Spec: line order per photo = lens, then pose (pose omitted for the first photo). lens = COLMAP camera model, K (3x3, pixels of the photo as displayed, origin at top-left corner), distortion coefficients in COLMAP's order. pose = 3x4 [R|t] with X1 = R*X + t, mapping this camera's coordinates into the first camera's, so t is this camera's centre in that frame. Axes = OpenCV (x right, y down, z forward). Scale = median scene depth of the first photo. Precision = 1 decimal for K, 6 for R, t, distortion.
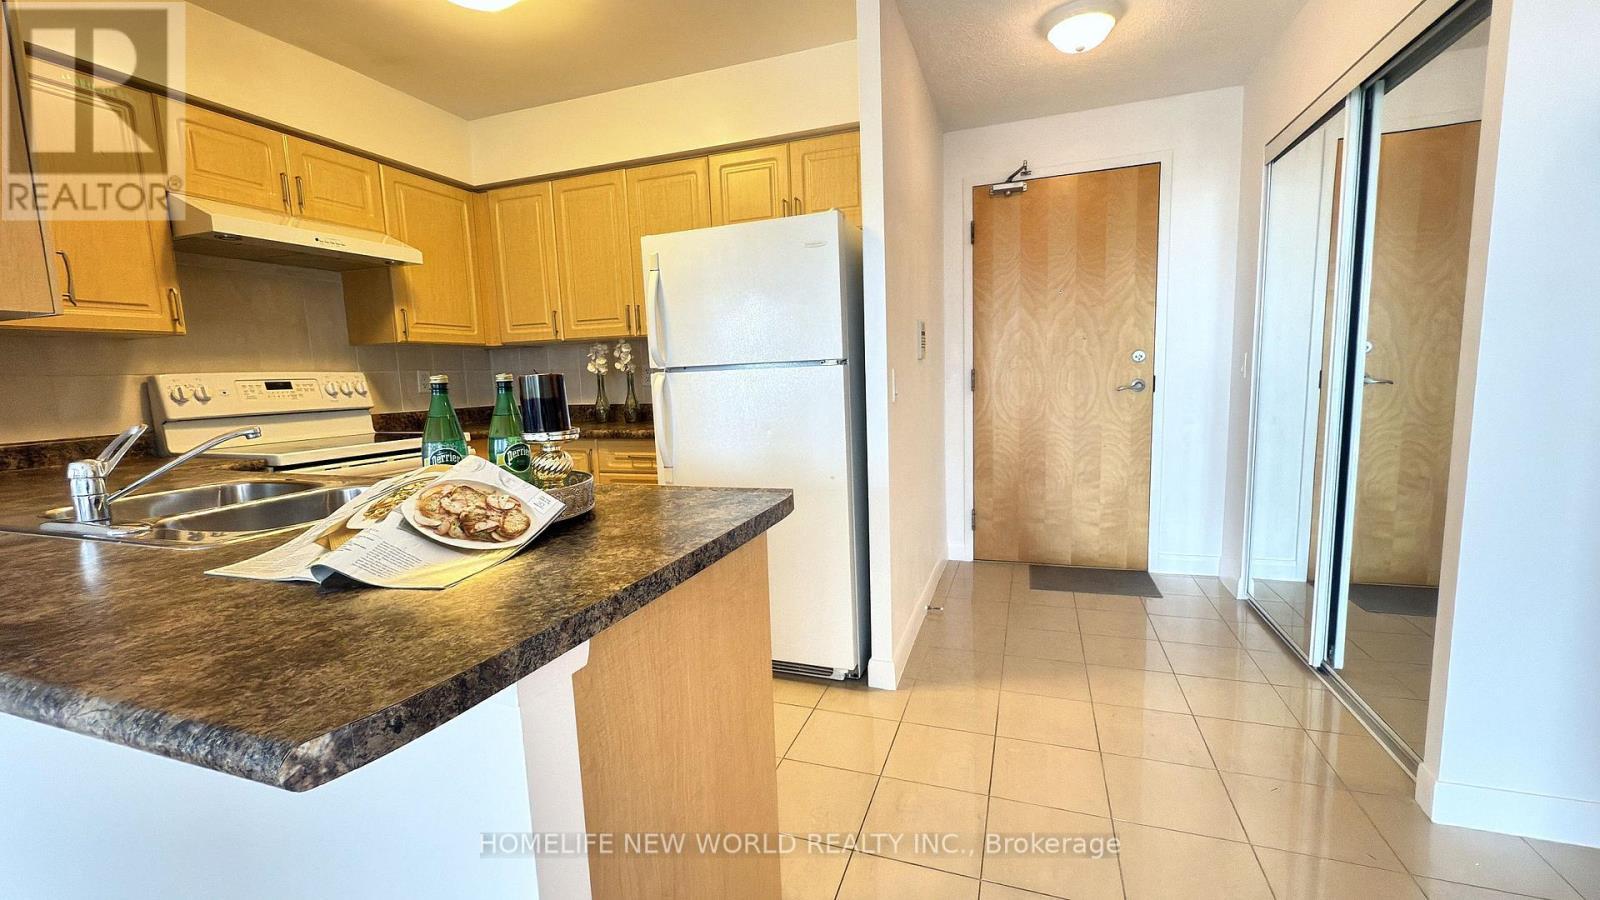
lens RADIAL K [[644.7, 0, 799.4], [0, 644.7, 452.8], [0, 0, 1]] dist [0.000296, -0.000166]
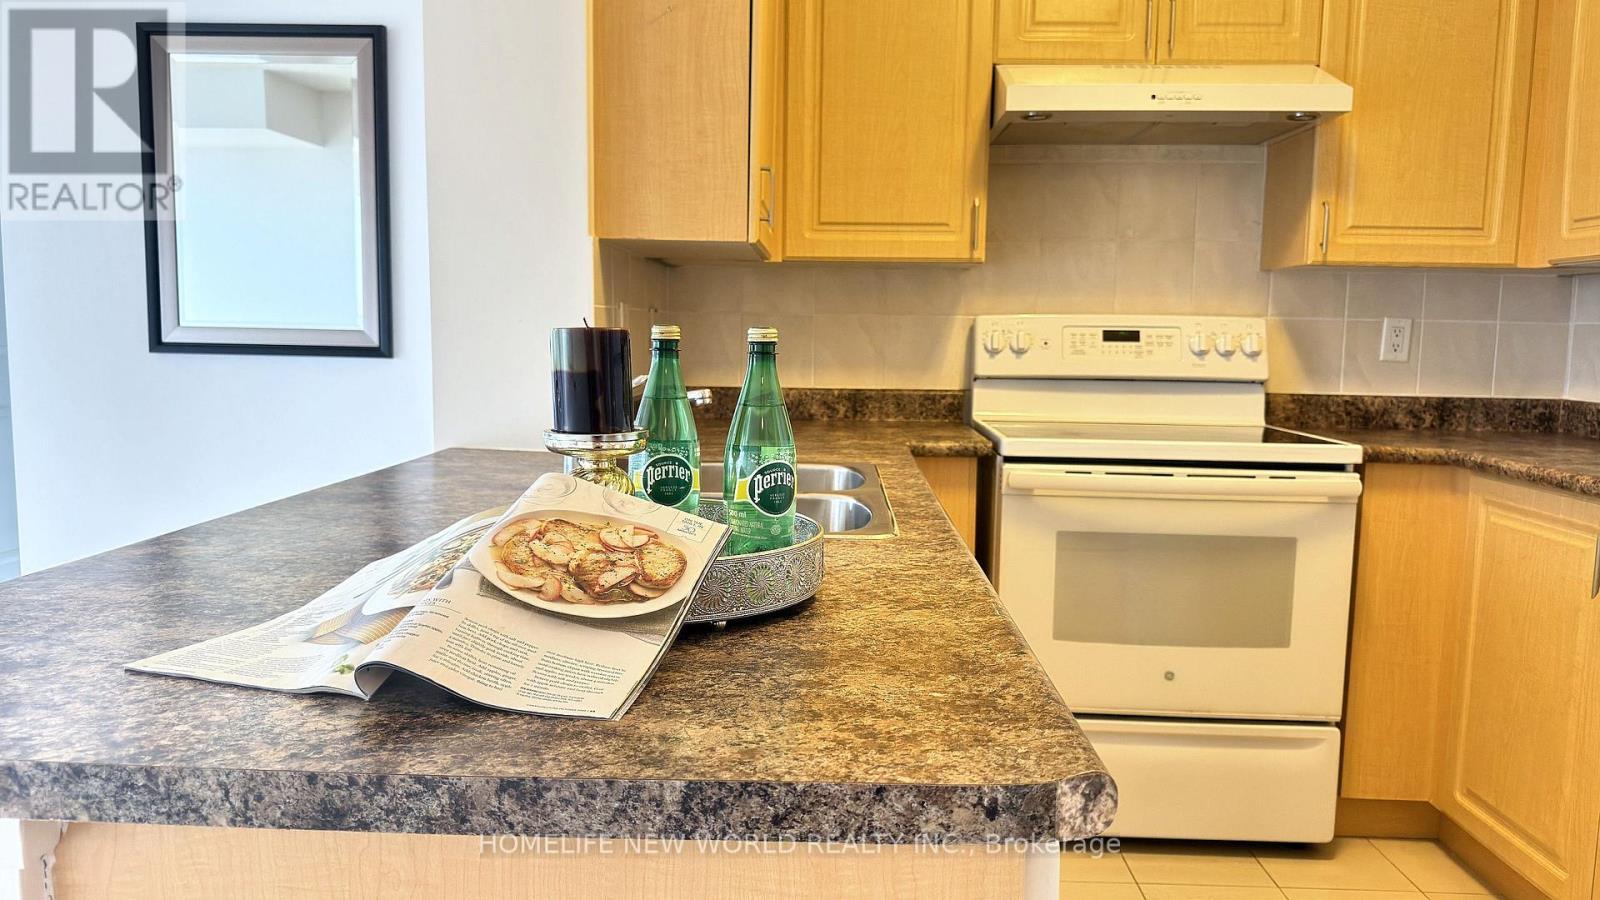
lens RADIAL K [[1138.9, 0, 789.0], [0, 1138.9, 465.1], [0, 0, 1]] dist [0.009933, -0.018669]
pose [[0.298381, 0.145406, -0.943306, 0.200346], [-0.141068, 0.984191, 0.107086, -0.054825], [0.943964, 0.101118, 0.314176, 0.359599]]
